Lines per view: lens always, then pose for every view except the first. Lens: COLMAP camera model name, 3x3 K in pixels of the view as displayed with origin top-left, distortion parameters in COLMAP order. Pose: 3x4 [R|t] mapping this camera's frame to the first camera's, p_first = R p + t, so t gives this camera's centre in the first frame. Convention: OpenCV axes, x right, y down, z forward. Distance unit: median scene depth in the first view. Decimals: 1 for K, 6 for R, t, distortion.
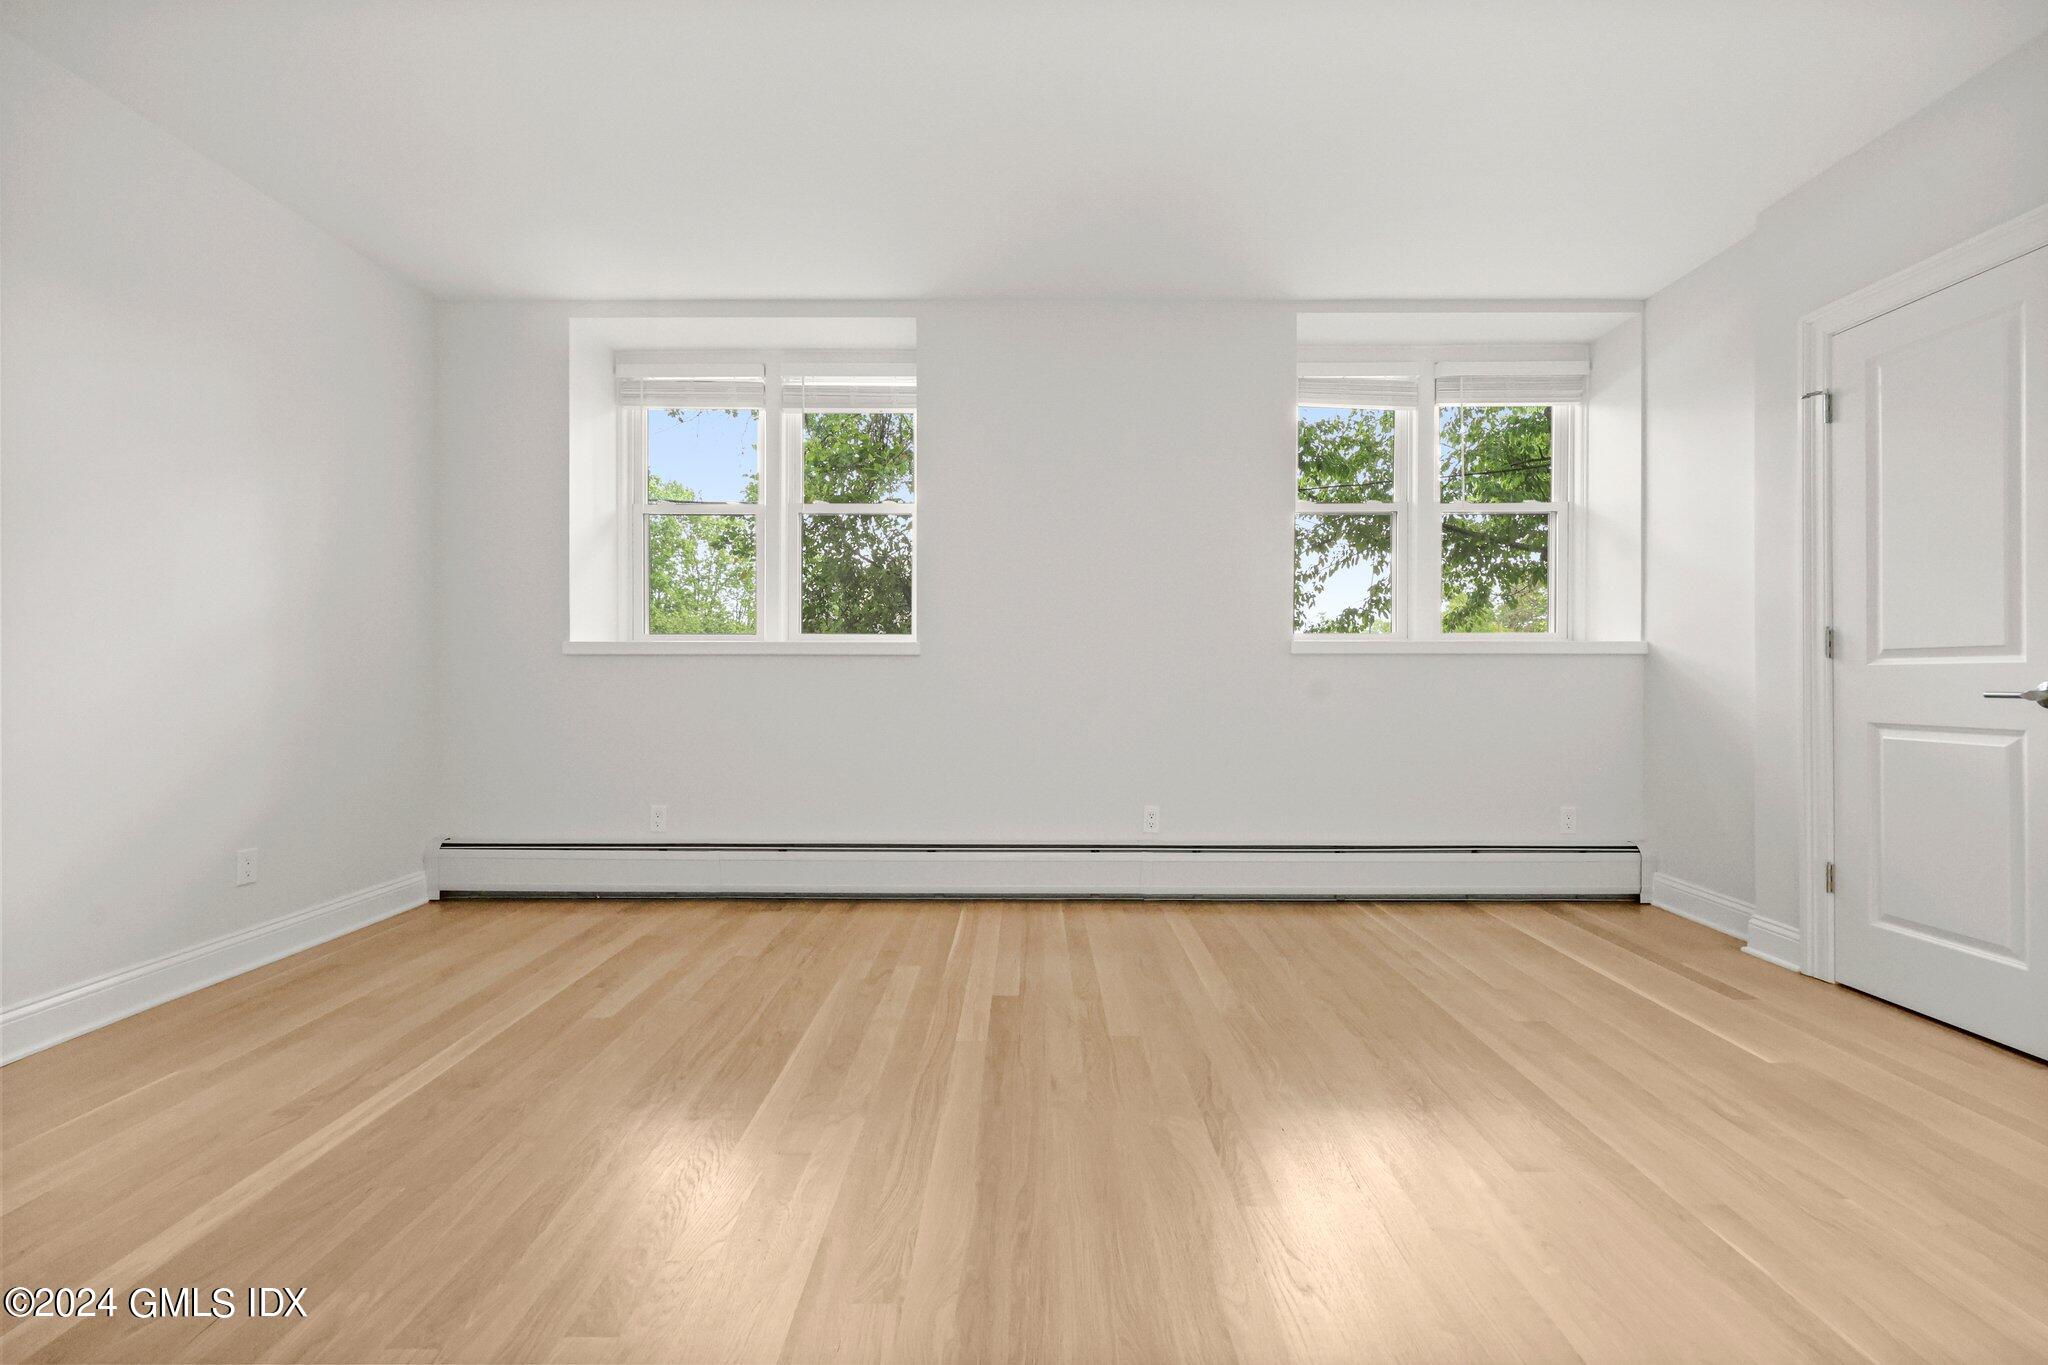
lens RADIAL K [[827.1, 0, 1031.0], [0, 827.1, 675.2], [0, 0, 1]] dist [0.000647, -0.000667]
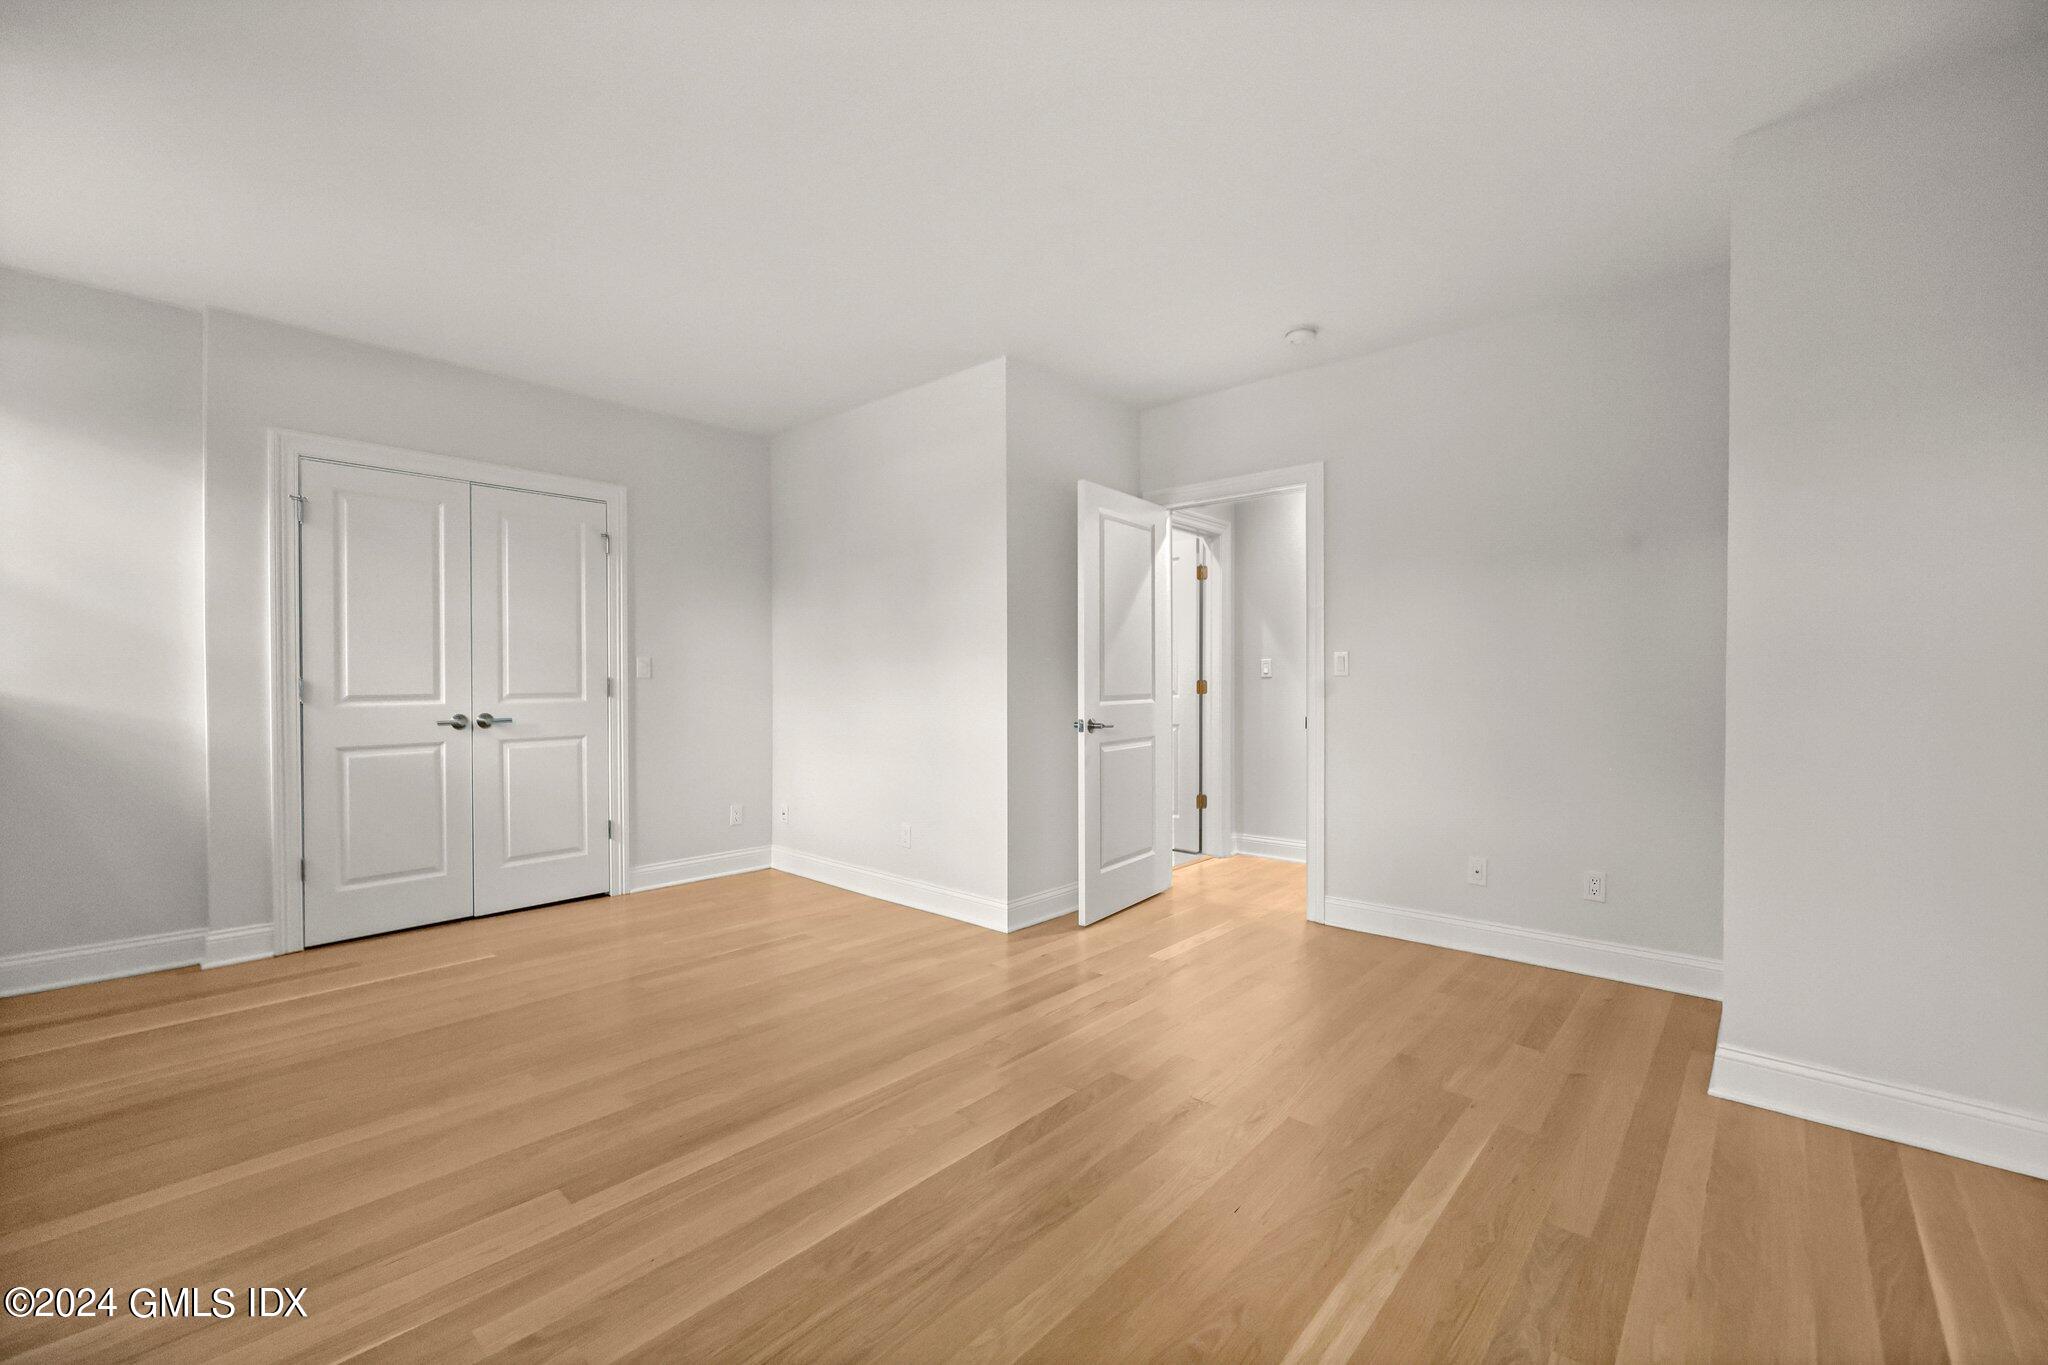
lens RADIAL K [[827.1, 0, 1041.8], [0, 827.1, 677.8], [0, 0, 1]] dist [0.000647, -0.000667]
pose [[-0.750097, 0.000598, 0.661327, -0.663311], [0.001096, 0.999999, 0.000339, -0.050005], [-0.661326, 0.000979, -0.750098, 1.027906]]
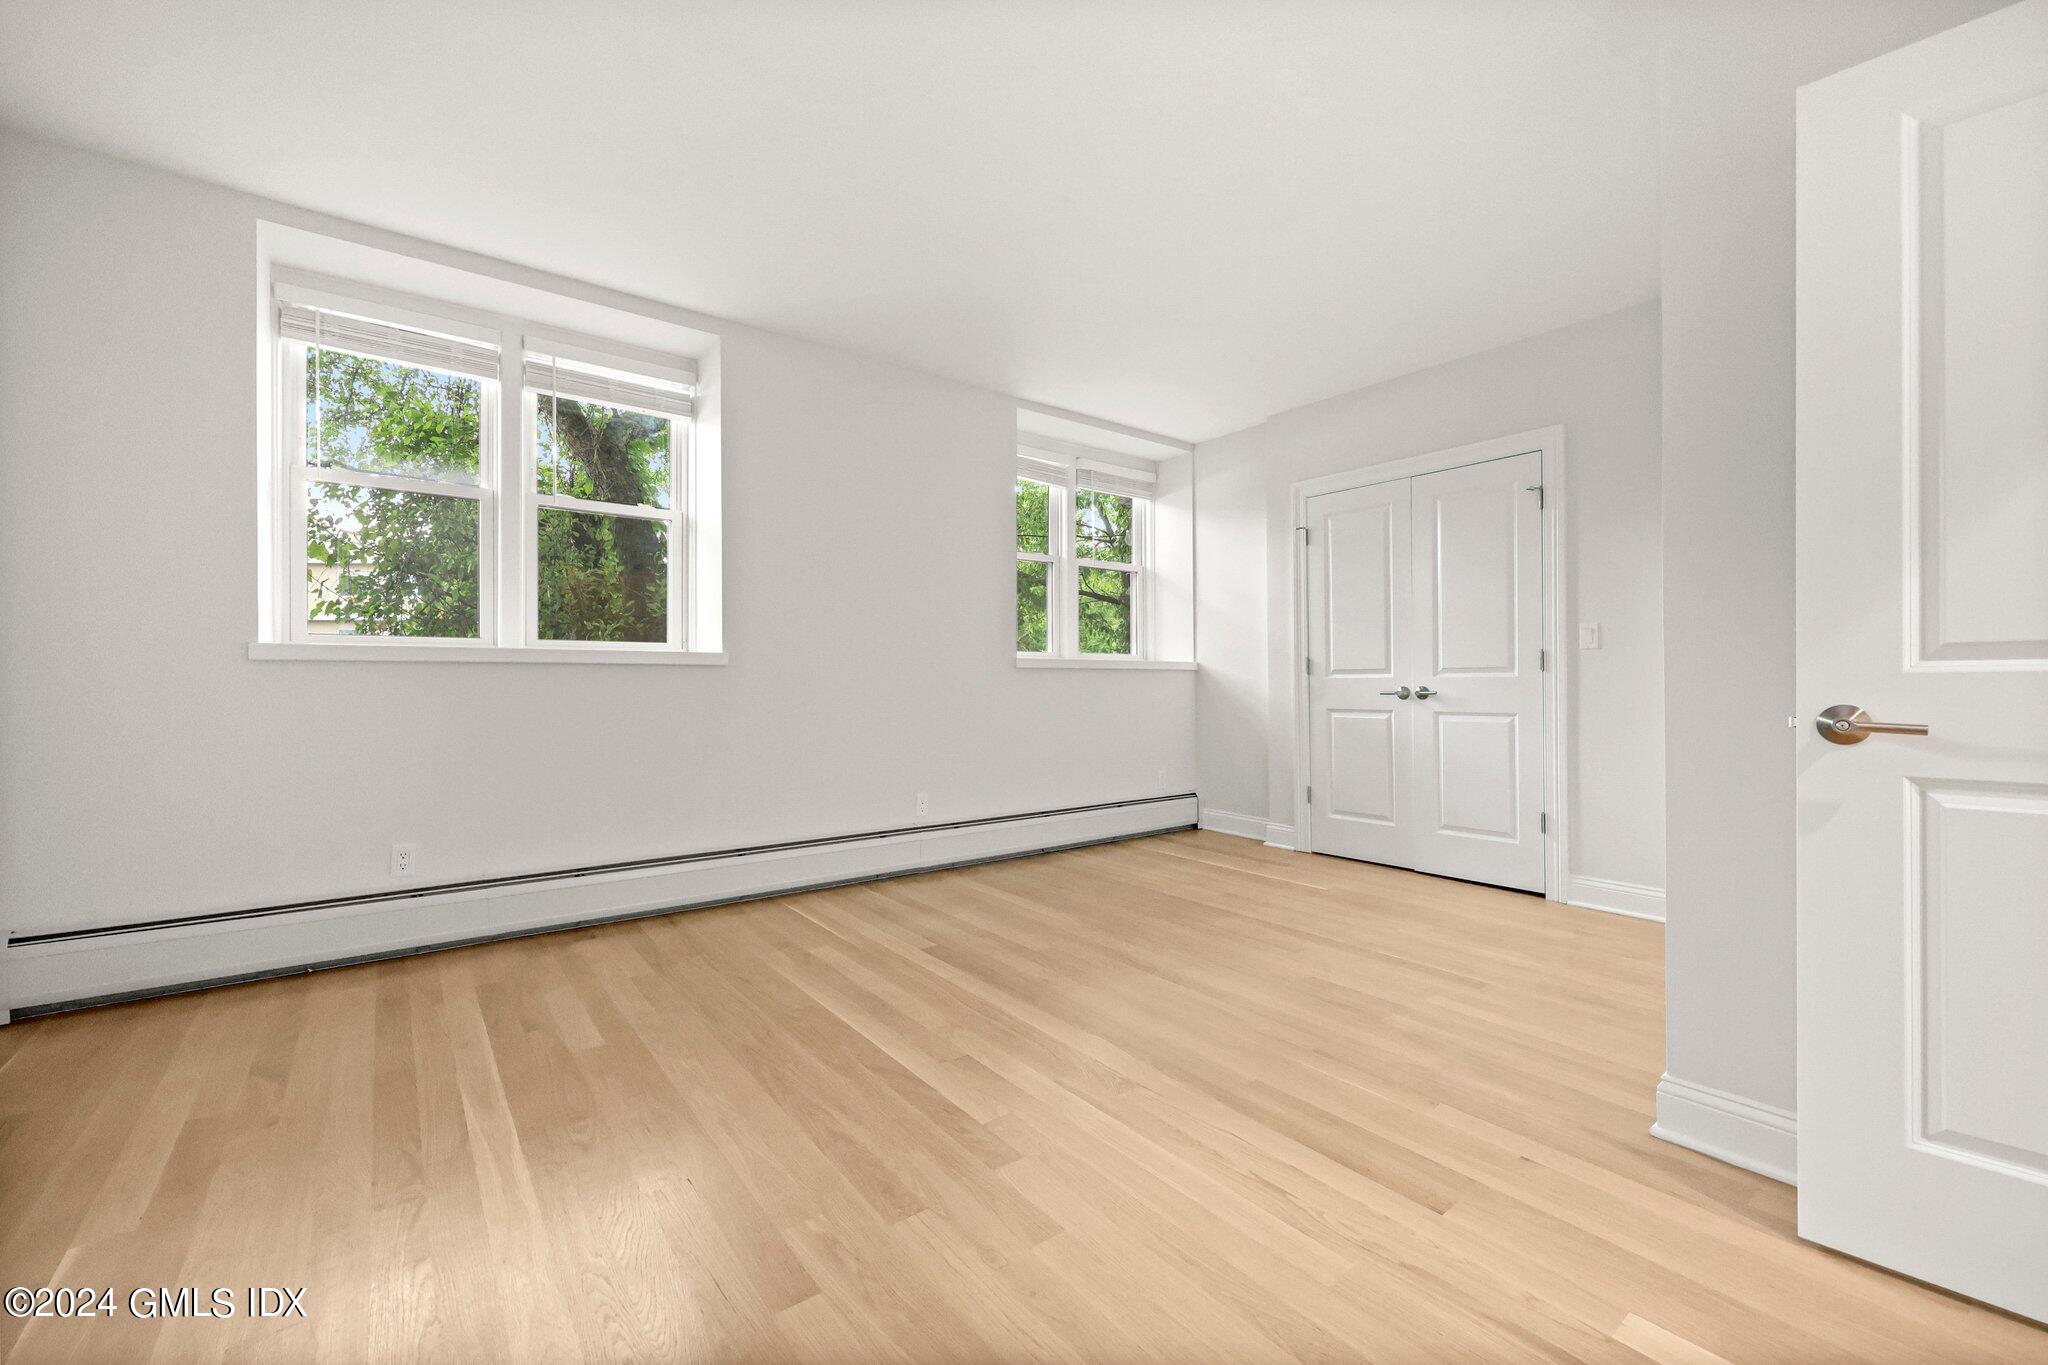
lens RADIAL K [[827.1, 0, 1031.7], [0, 827.1, 679.0], [0, 0, 1]] dist [0.000647, -0.000667]
pose [[0.785849, 0.000986, 0.618418, -0.543246], [0.002497, 0.999986, -0.004767, -0.002466], [-0.618414, 0.005290, 0.785835, -0.046355]]
